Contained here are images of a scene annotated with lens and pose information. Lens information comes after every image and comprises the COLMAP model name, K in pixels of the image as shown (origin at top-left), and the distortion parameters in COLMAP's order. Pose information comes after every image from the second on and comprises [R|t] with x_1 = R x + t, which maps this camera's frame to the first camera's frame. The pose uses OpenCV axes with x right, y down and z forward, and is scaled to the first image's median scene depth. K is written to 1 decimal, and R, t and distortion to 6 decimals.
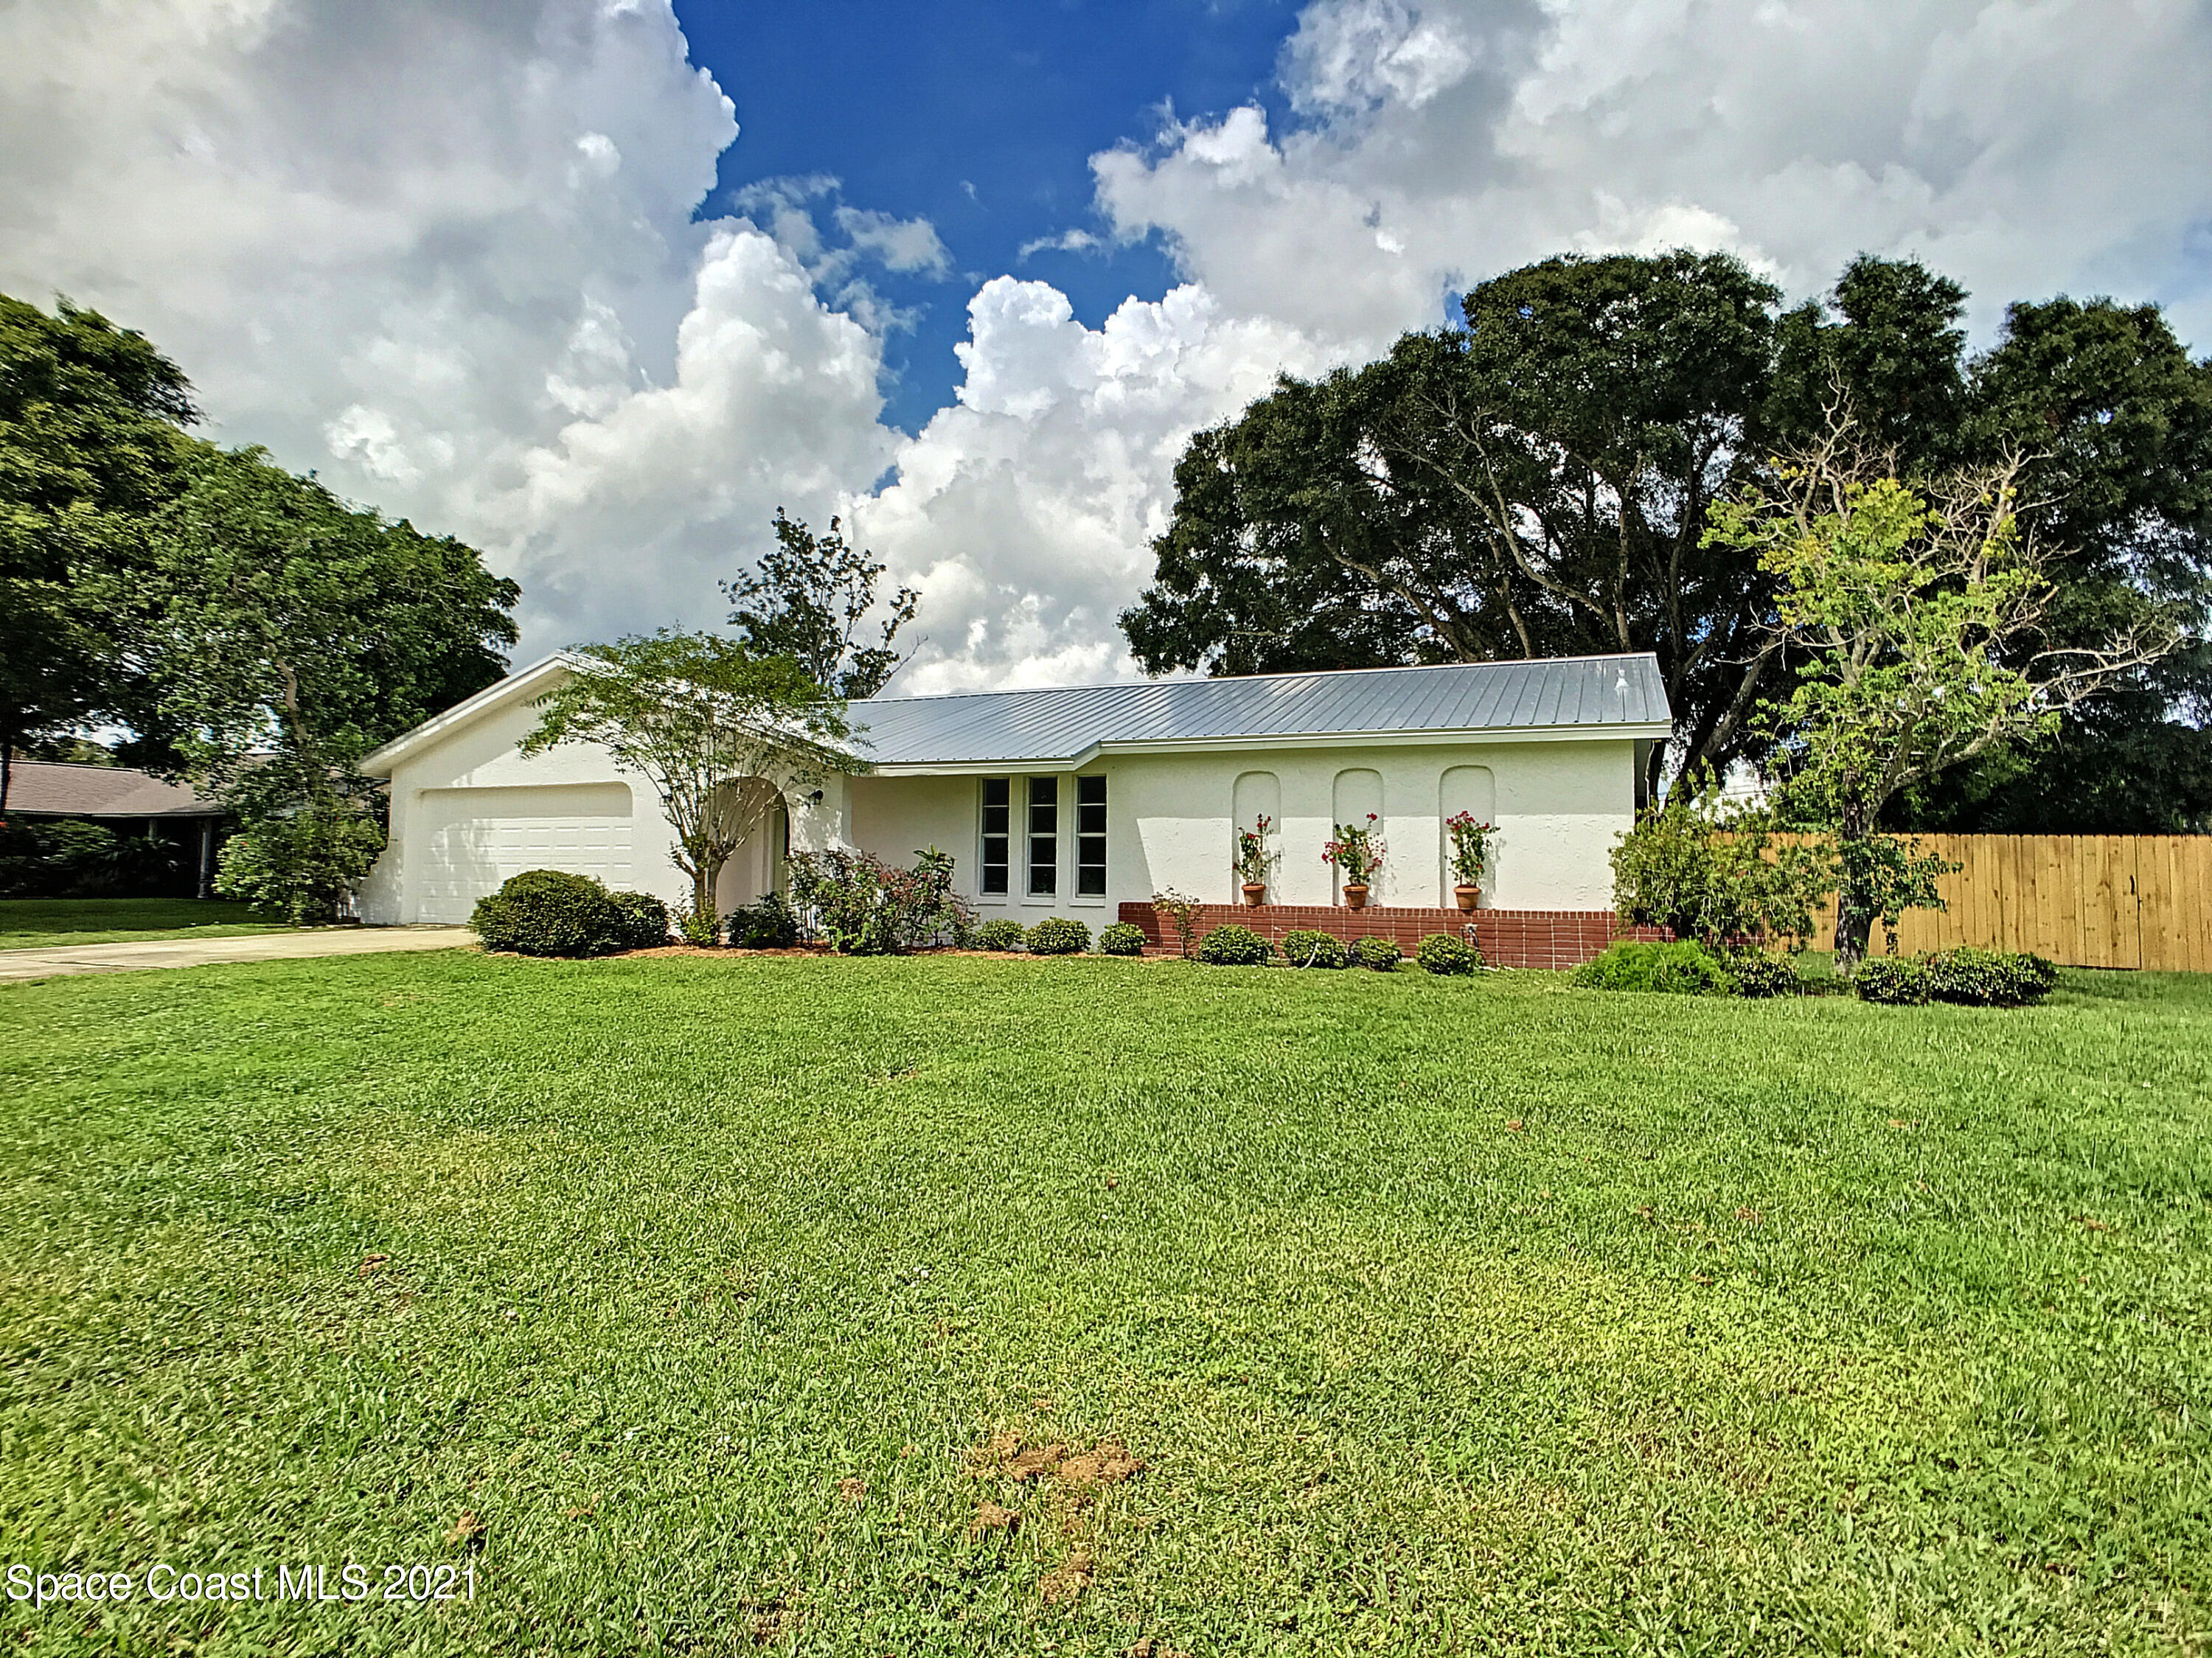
lens RADIAL K [[1161.7, 0, 1107.9], [0, 1161.7, 820.5], [0, 0, 1]] dist [-0.032354, 0.005323]
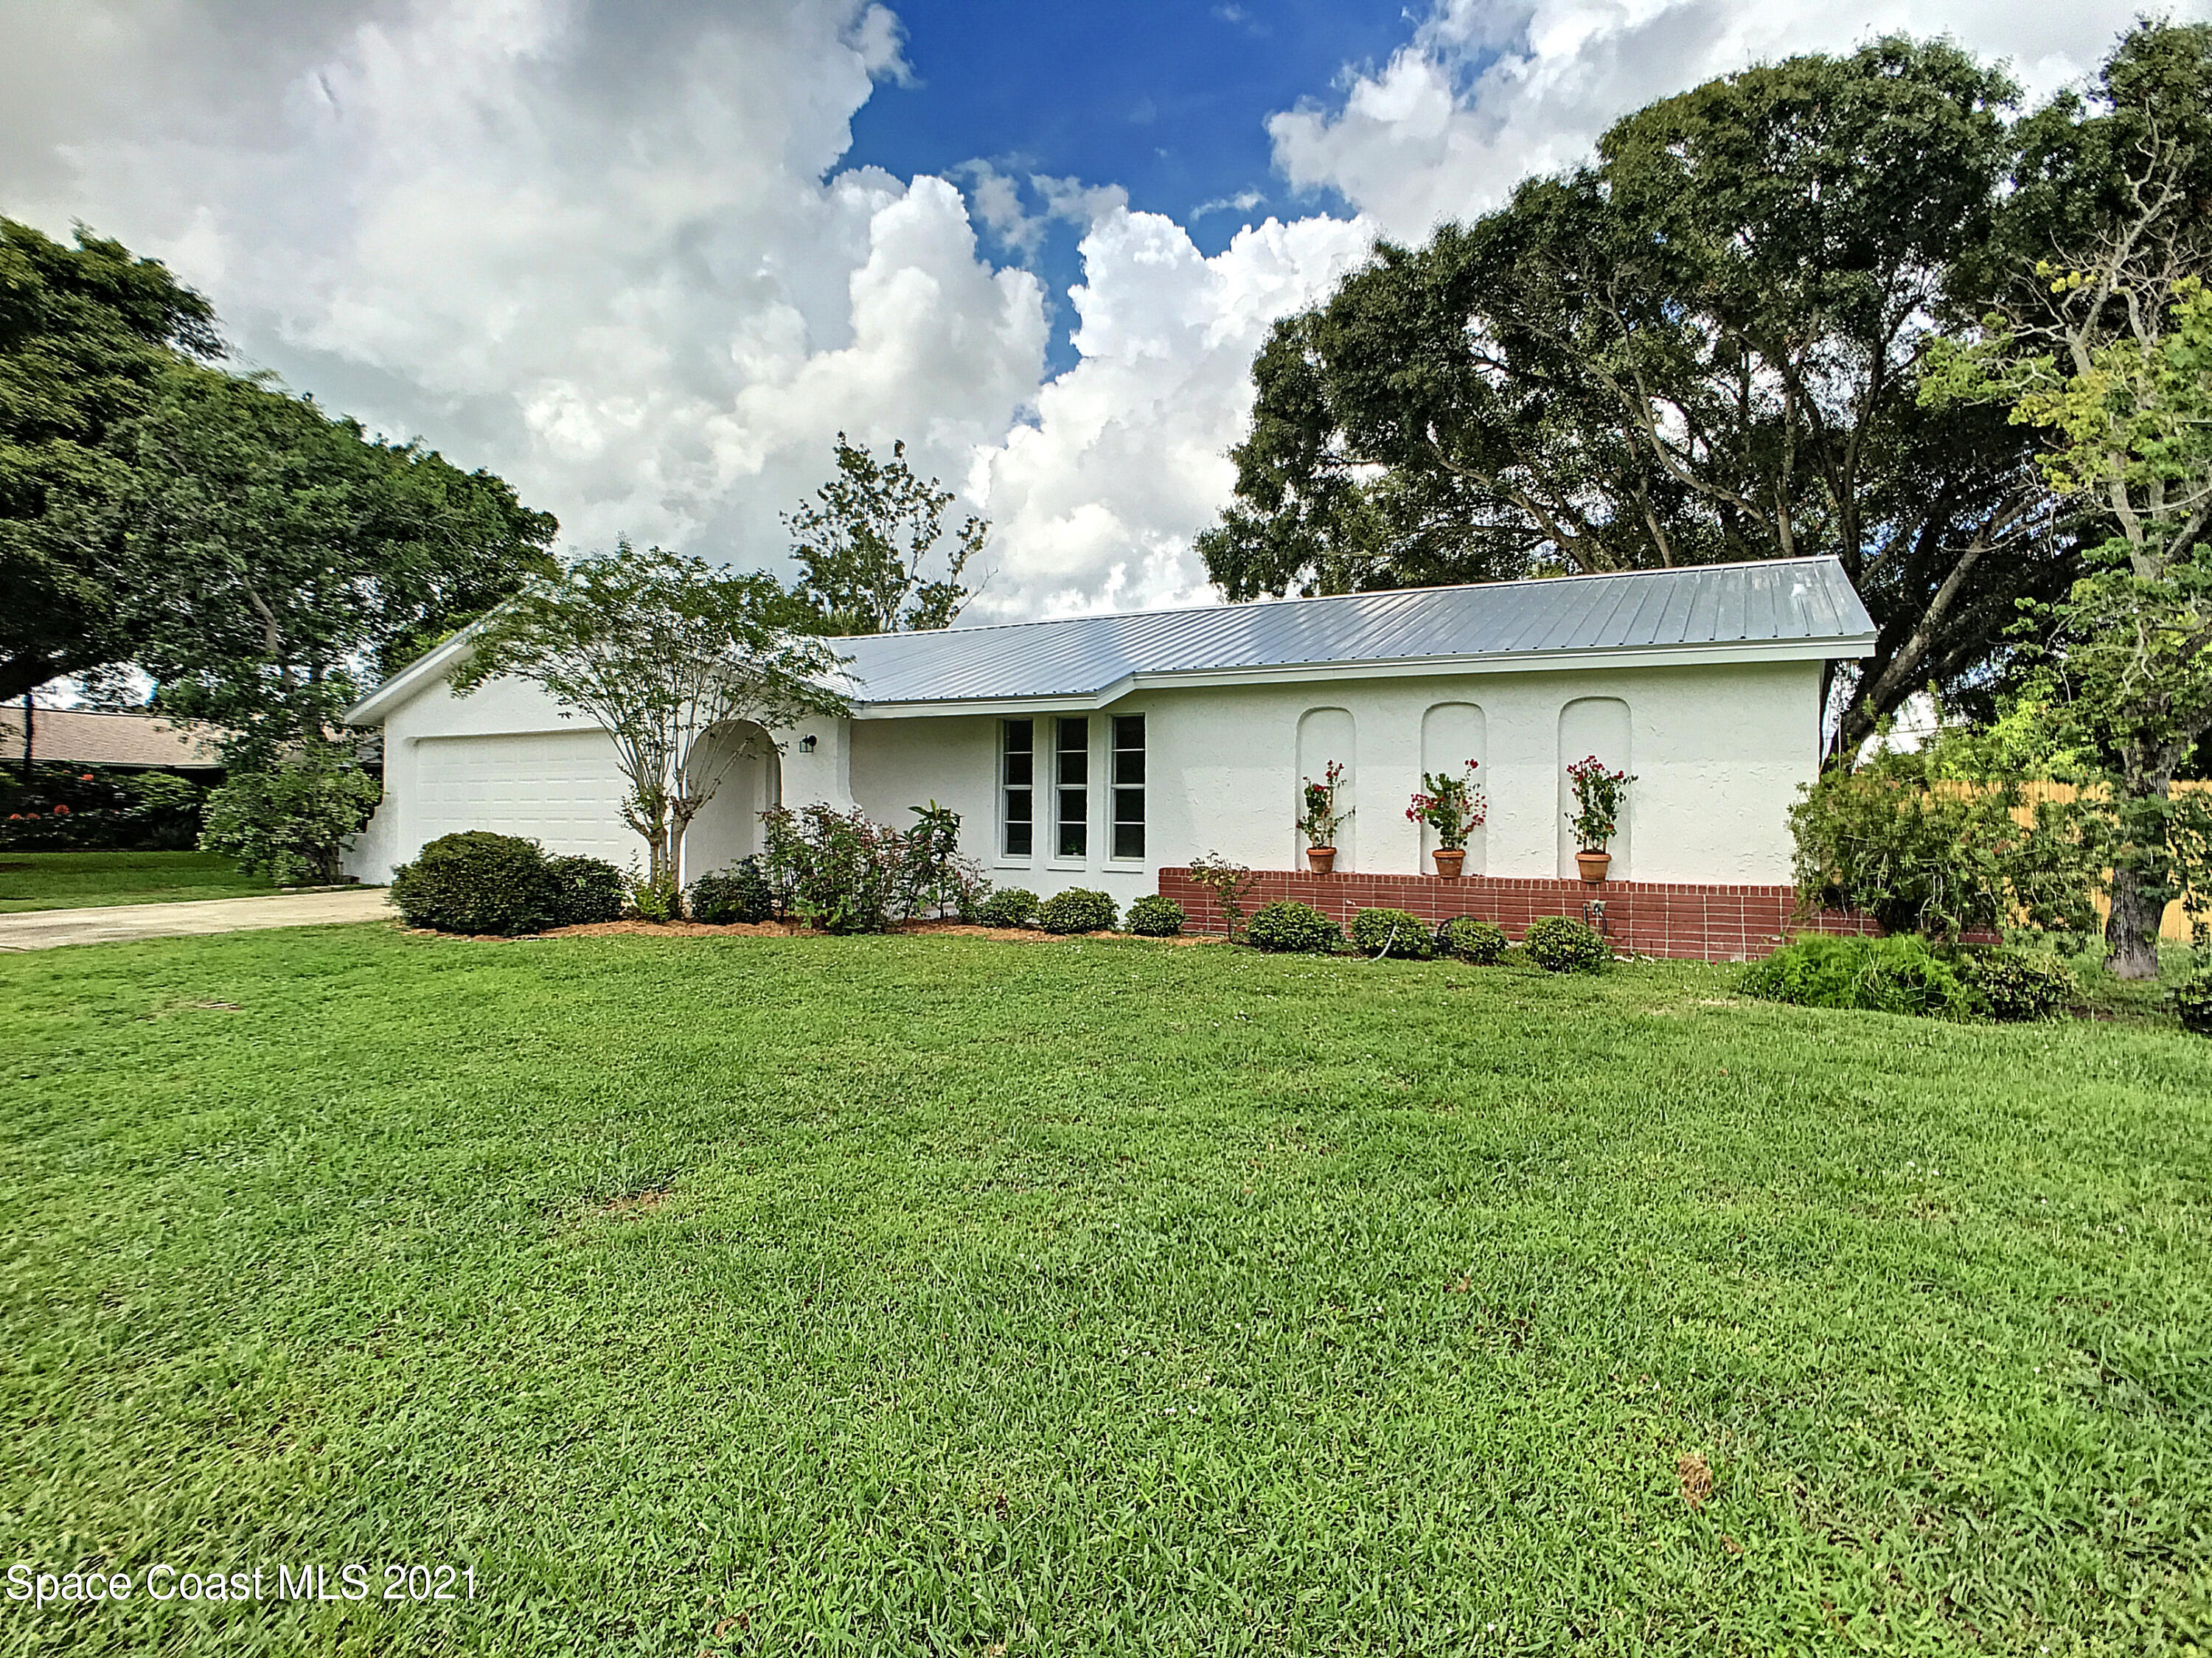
lens RADIAL K [[1161.7, 0, 1101.9], [0, 1161.7, 843.1], [0, 0, 1]] dist [-0.032354, 0.005323]
pose [[0.995234, 0.000906, -0.097512, 0.041079], [0.005781, 0.997650, 0.068276, -0.003132], [0.097345, -0.068514, 0.992890, 0.141052]]
